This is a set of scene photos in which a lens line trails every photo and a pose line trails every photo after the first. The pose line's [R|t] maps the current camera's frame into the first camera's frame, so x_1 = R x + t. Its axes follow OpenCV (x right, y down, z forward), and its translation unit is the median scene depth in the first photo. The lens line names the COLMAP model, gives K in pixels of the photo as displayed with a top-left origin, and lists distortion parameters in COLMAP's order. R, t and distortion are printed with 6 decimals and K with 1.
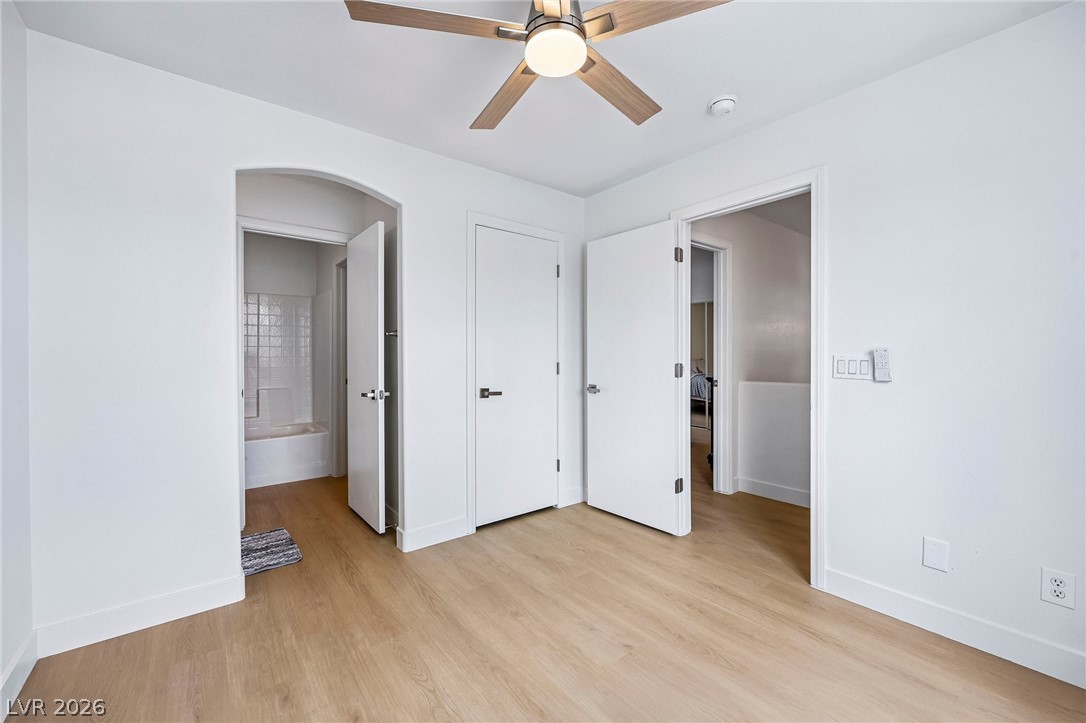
lens RADIAL K [[433.5, 0, 545.0], [0, 433.5, 357.6], [0, 0, 1]] dist [-0.001262, 0.000158]
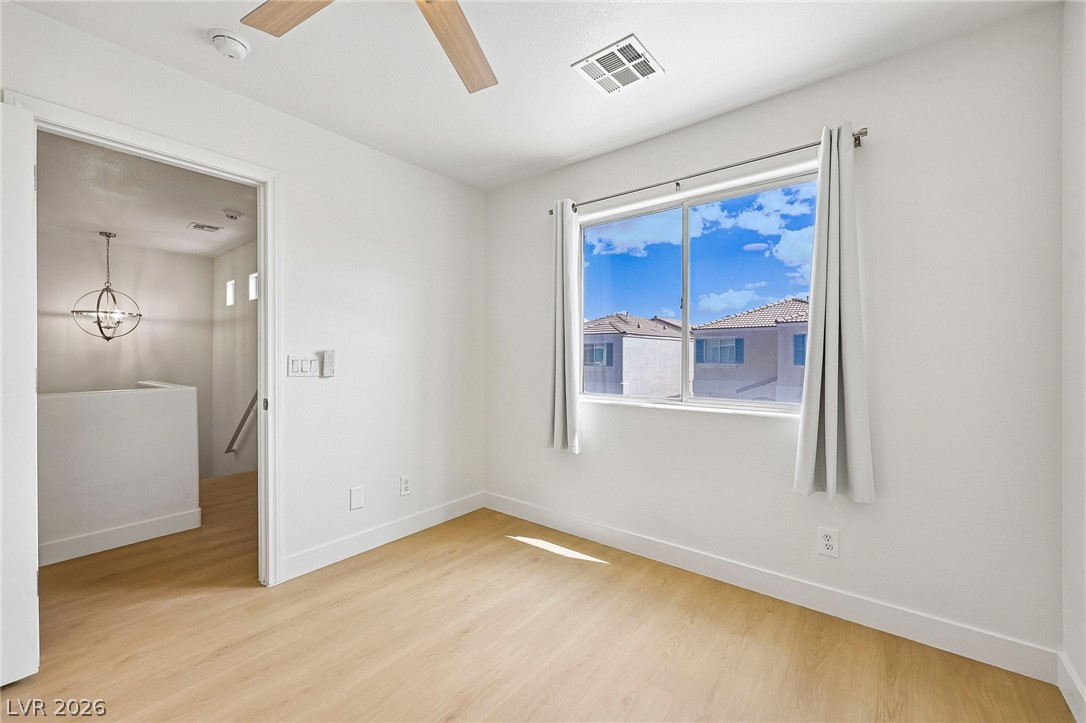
lens RADIAL K [[433.5, 0, 545.0], [0, 433.5, 357.6], [0, 0, 1]] dist [-0.001262, 0.000158]
pose [[-0.220991, -0.003957, 0.975268, -0.525798], [0.003095, 0.999984, 0.004759, -0.002895], [-0.975271, 0.004071, -0.220976, 0.633660]]
